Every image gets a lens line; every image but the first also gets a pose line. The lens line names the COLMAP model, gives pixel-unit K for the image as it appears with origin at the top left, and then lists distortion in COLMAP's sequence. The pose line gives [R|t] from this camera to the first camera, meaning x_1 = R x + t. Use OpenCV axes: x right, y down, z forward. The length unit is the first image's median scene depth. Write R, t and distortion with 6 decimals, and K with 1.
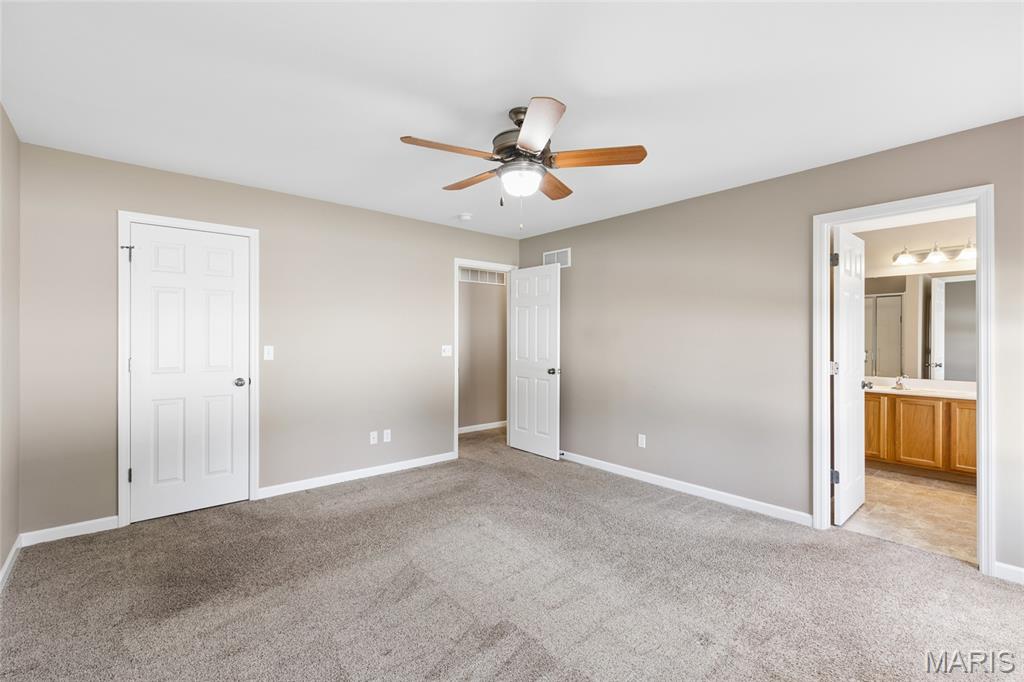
lens RADIAL K [[459.7, 0, 513.0], [0, 459.7, 342.1], [0, 0, 1]] dist [0.003871, -0.001087]
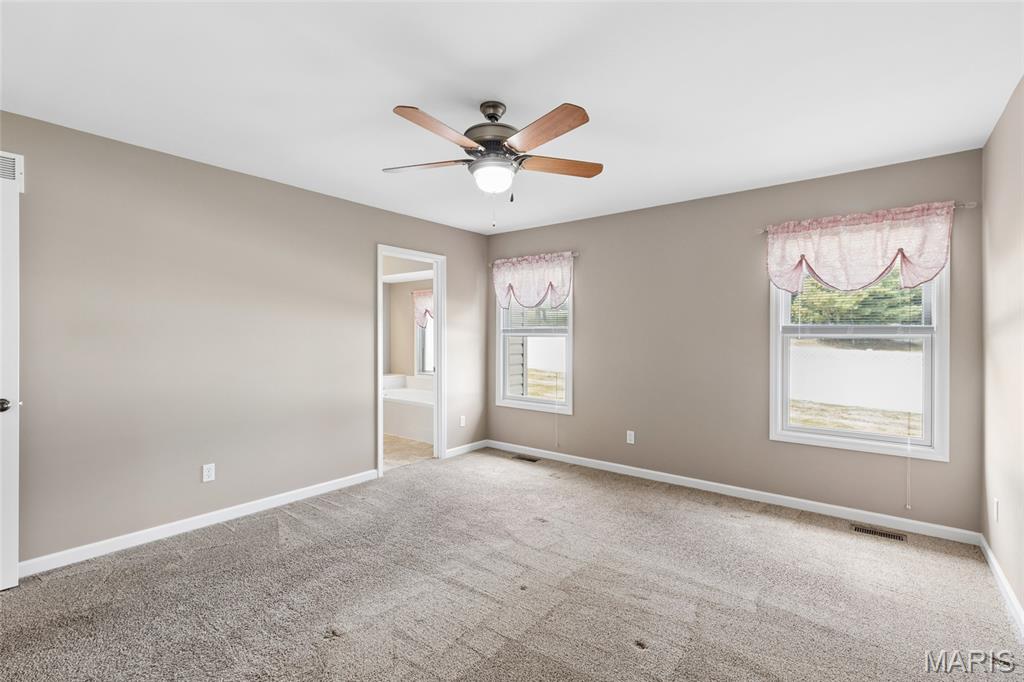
lens RADIAL K [[459.7, 0, 516.0], [0, 459.7, 337.6], [0, 0, 1]] dist [0.003871, -0.001087]
pose [[-0.186889, -0.011166, 0.982318, -0.824442], [0.005345, 0.999909, 0.012383, -0.016339], [-0.982366, 0.007565, -0.186812, 0.979243]]
